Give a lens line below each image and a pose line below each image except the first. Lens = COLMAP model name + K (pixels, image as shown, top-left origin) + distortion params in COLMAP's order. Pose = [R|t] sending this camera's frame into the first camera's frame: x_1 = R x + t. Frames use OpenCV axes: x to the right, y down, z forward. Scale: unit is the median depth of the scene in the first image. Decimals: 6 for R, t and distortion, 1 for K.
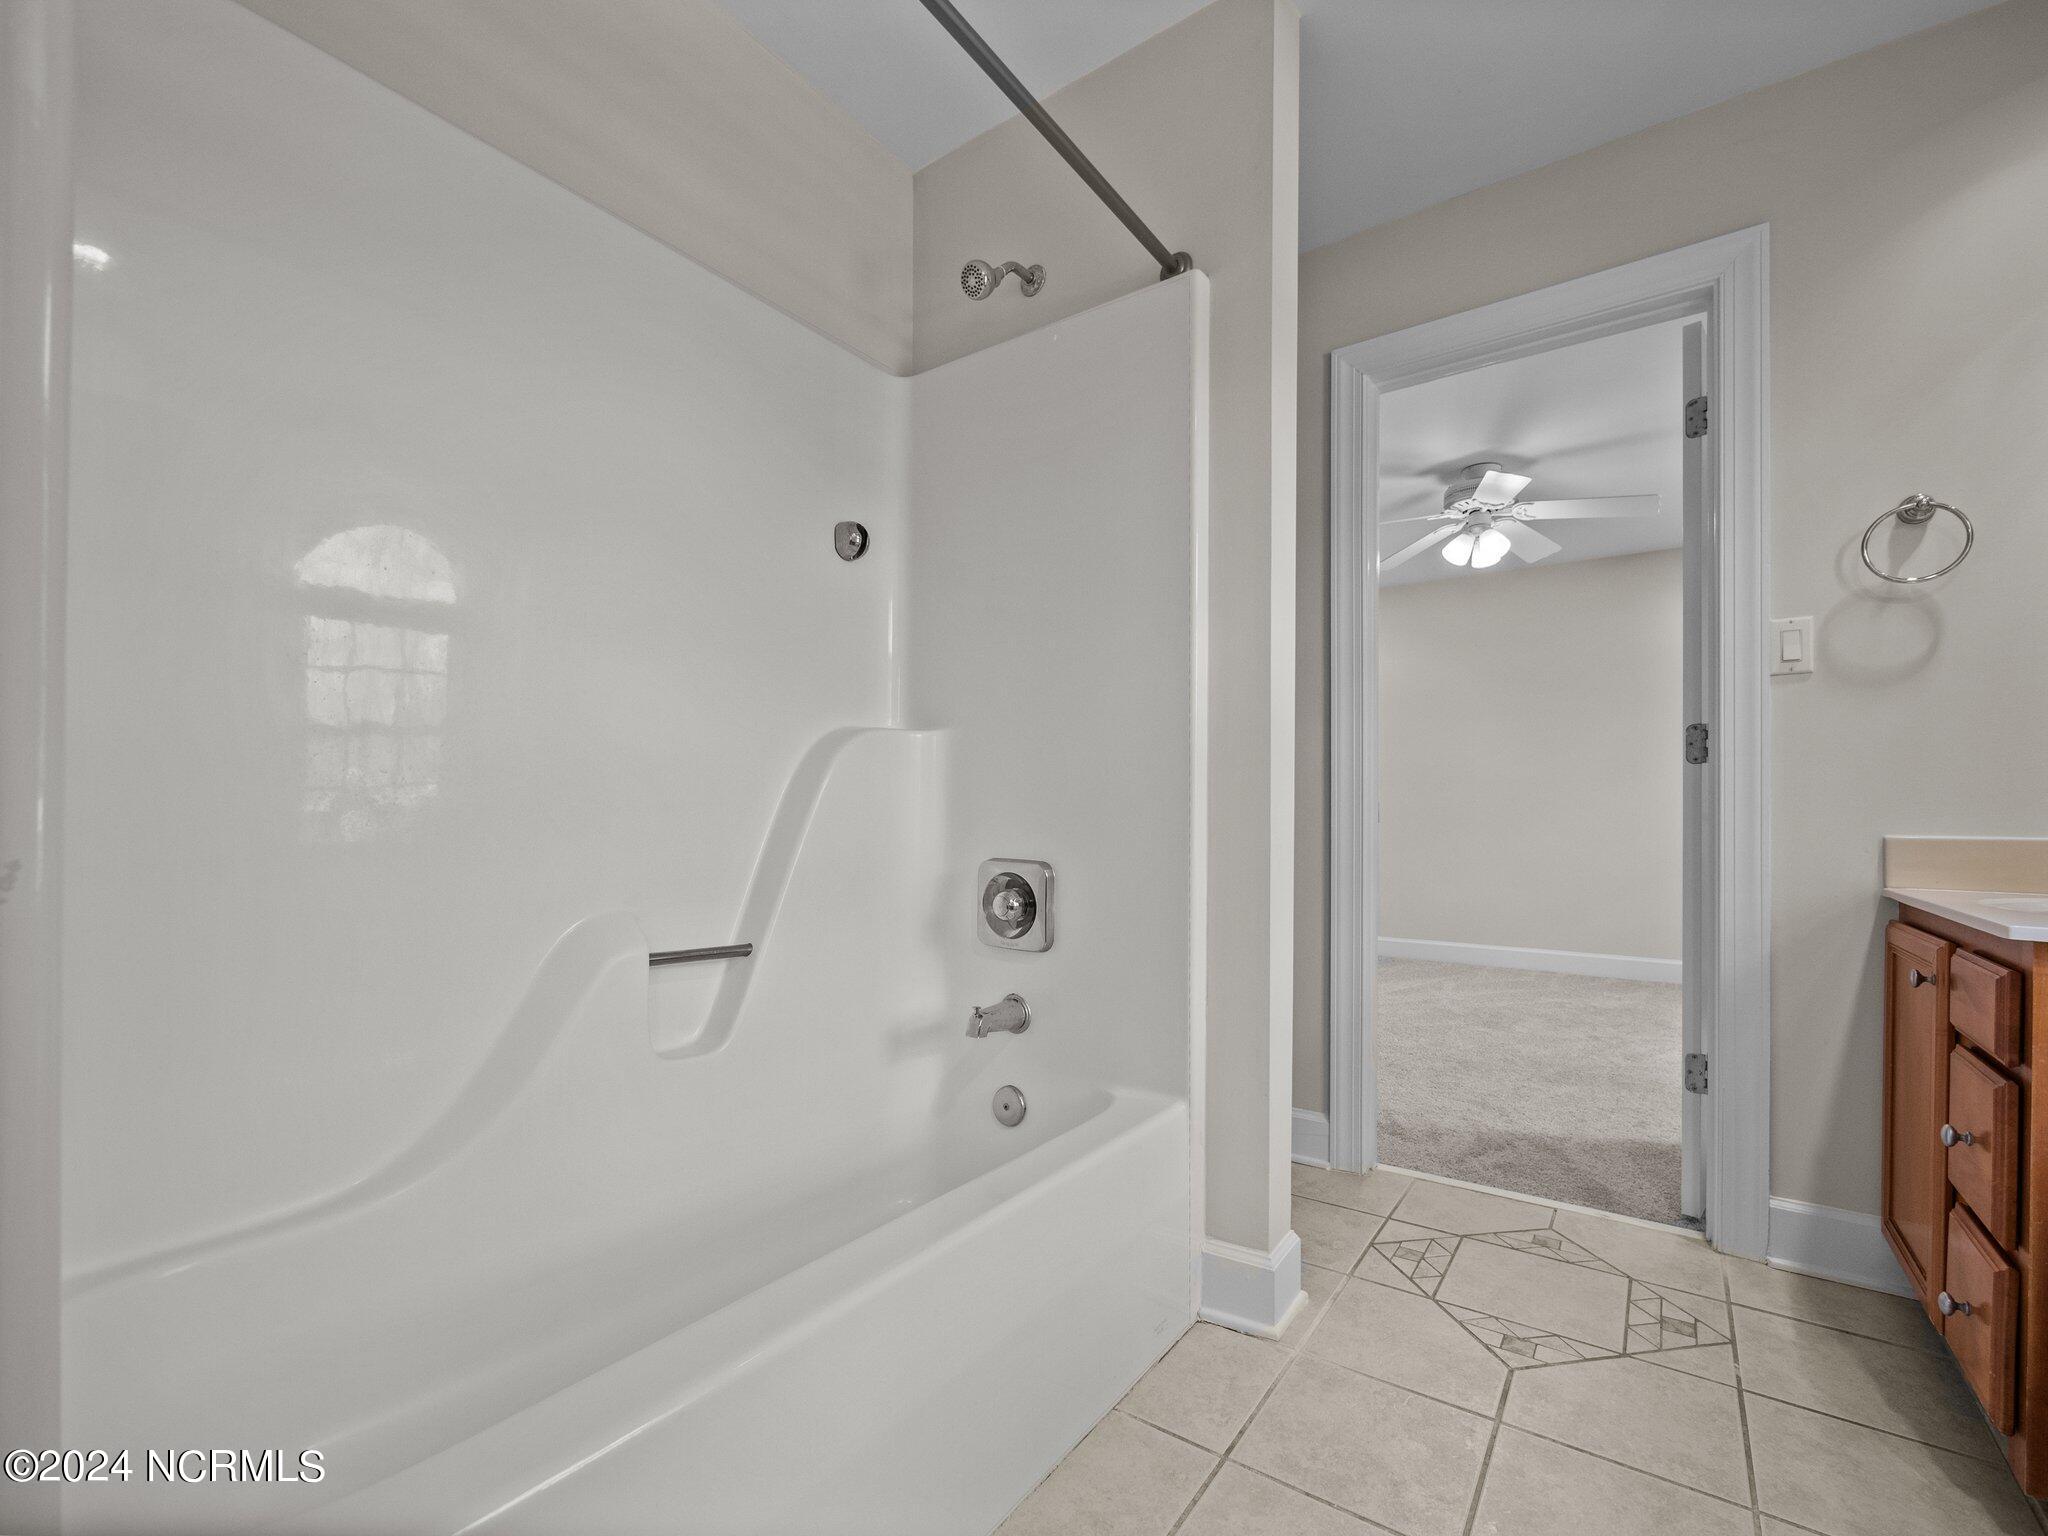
lens RADIAL K [[875.2, 0, 1020.2], [0, 875.2, 775.6], [0, 0, 1]] dist [-0.002675, -0.000309]
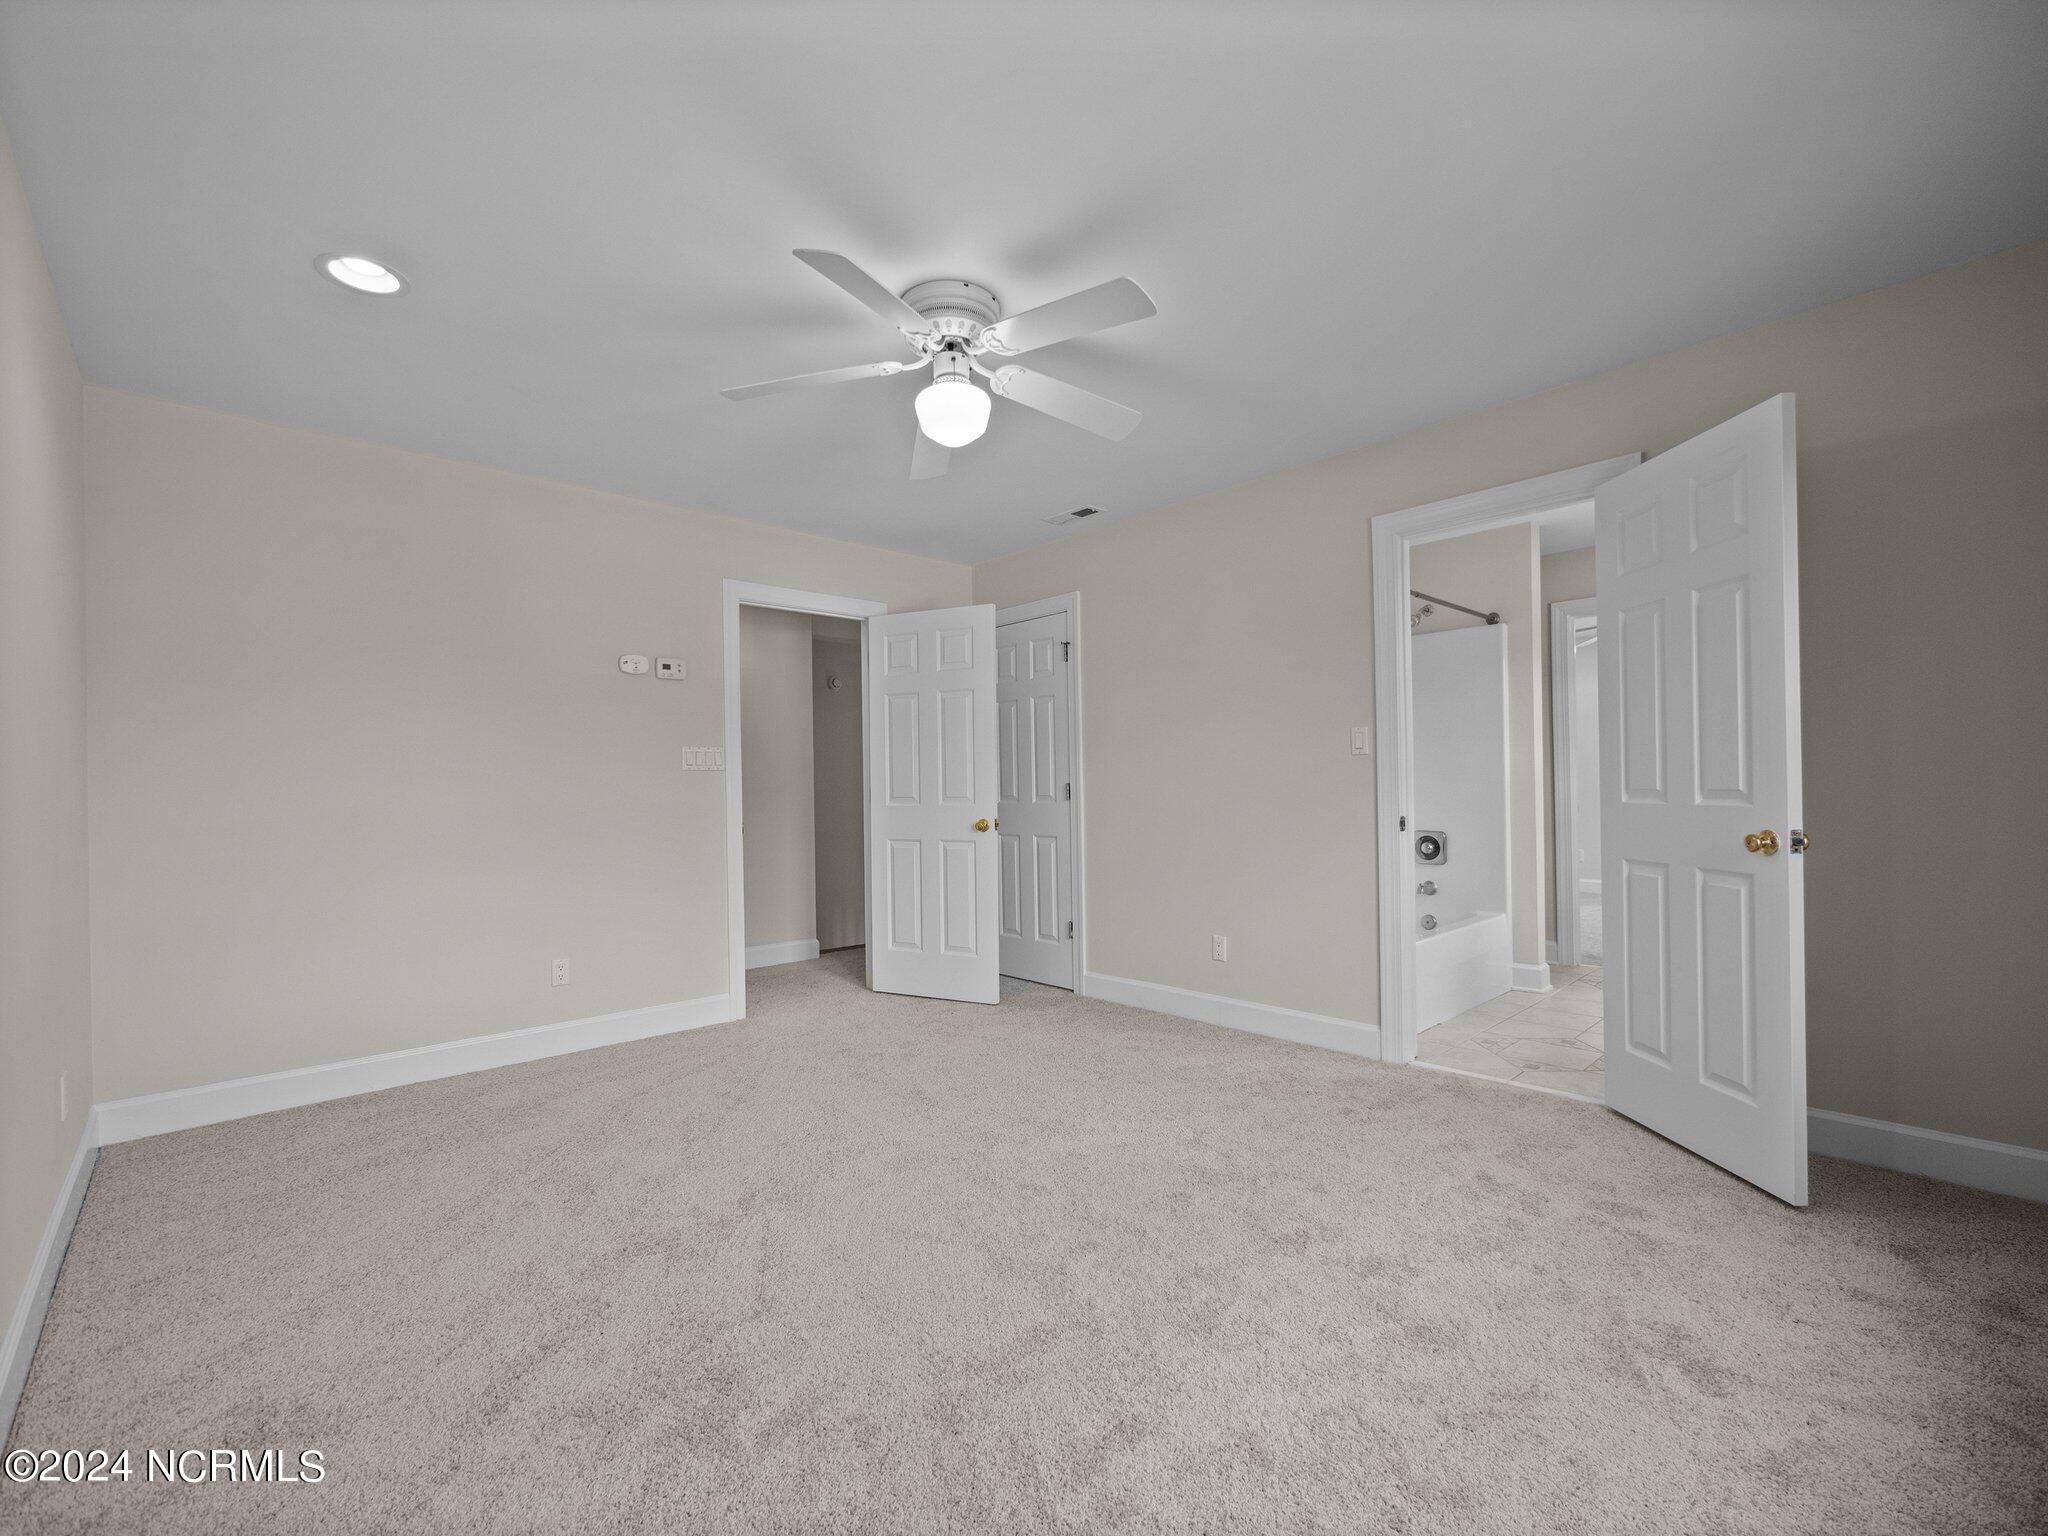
lens RADIAL K [[875.2, 0, 1020.2], [0, 875.2, 775.6], [0, 0, 1]] dist [-0.002675, -0.000309]
pose [[0.981363, -0.026010, -0.190397, -0.750360], [0.028320, 0.999555, 0.009420, -0.140138], [0.190067, -0.014637, 0.981662, -1.948685]]
